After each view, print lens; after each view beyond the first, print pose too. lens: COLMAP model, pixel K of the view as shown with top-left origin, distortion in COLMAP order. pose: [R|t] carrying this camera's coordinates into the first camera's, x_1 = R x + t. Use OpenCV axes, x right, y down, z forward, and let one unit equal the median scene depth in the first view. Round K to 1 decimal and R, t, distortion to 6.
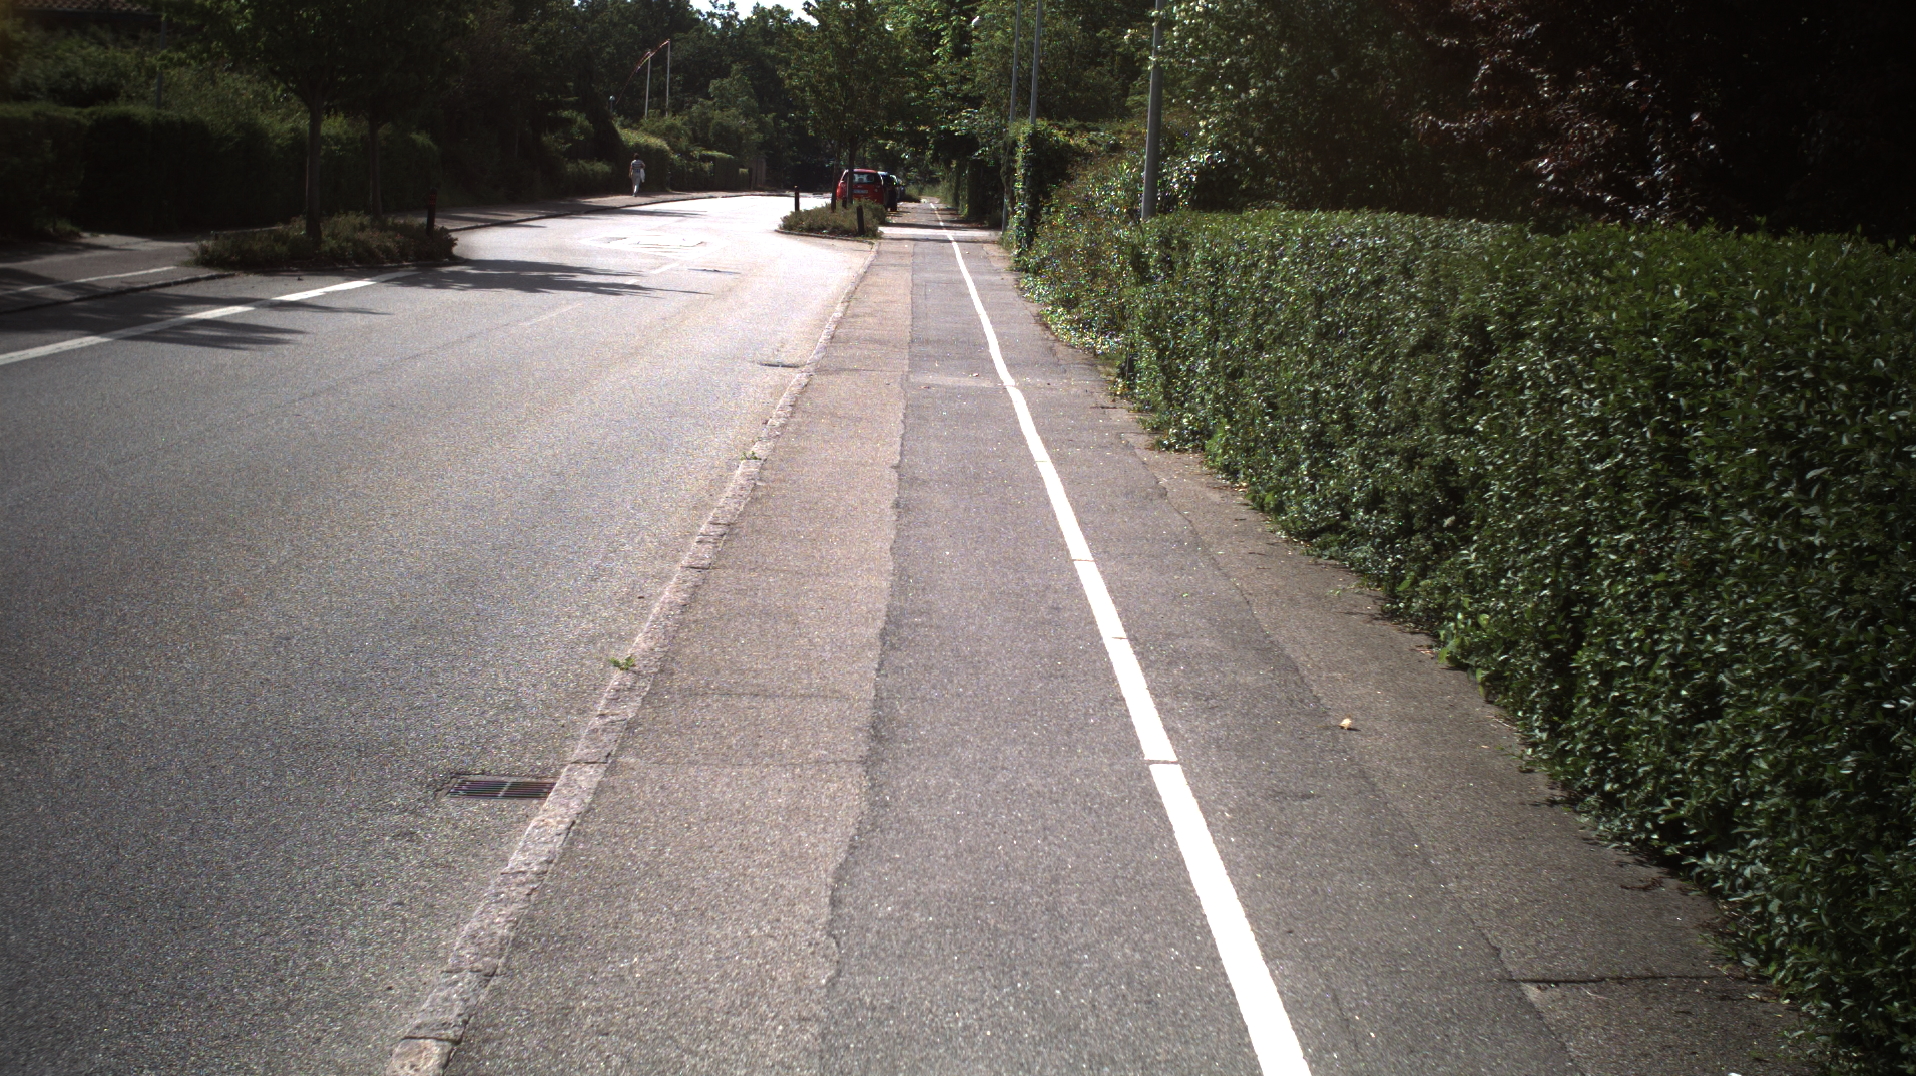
lens RADIAL K [[3196.8, 0, 958.0], [0, 3196.8, 538.0], [0, 0, 1]] dist [-0.287089, 0.380739]
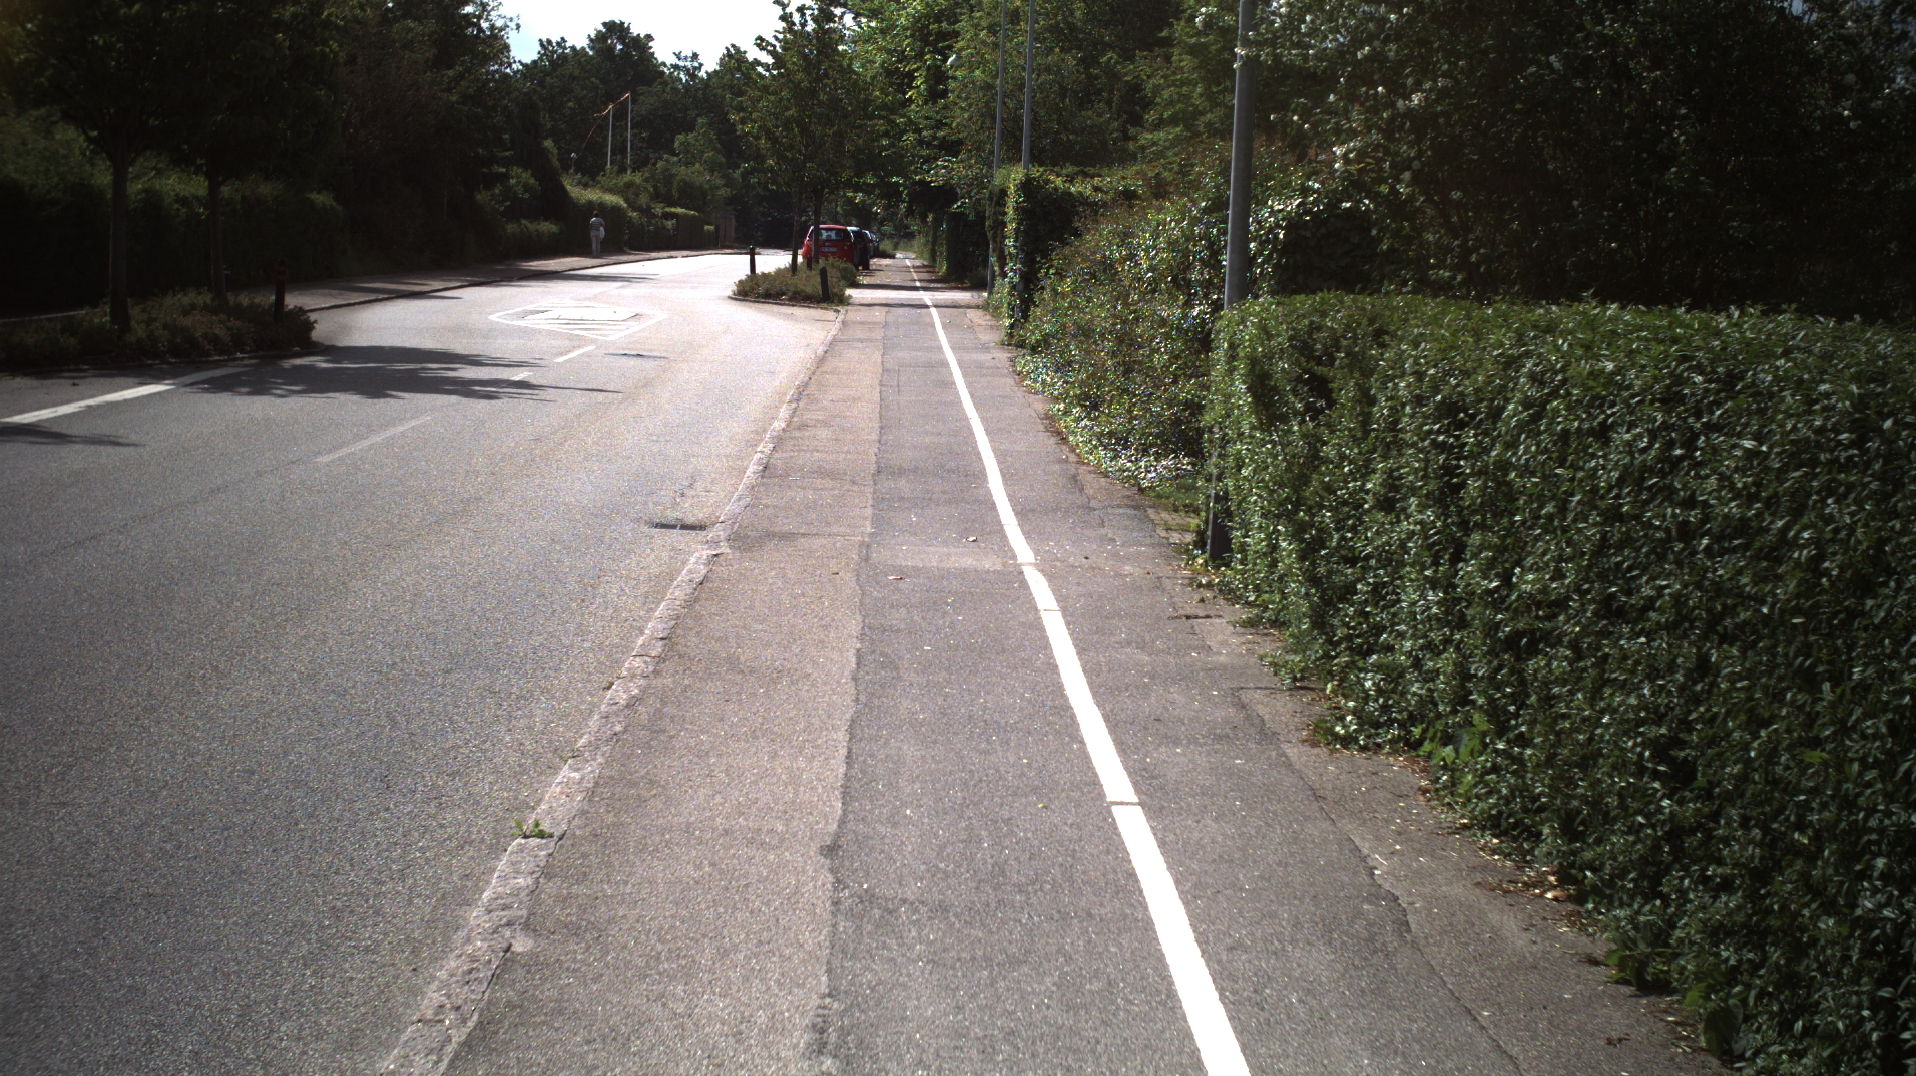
lens RADIAL K [[3196.8, 0, 958.0], [0, 3196.8, 538.0], [0, 0, 1]] dist [-0.287089, 0.380739]
pose [[0.999848, -0.016376, 0.006037, -0.000817], [0.016474, 0.999728, -0.016519, -0.022391], [-0.005765, 0.016616, 0.999845, 0.188484]]
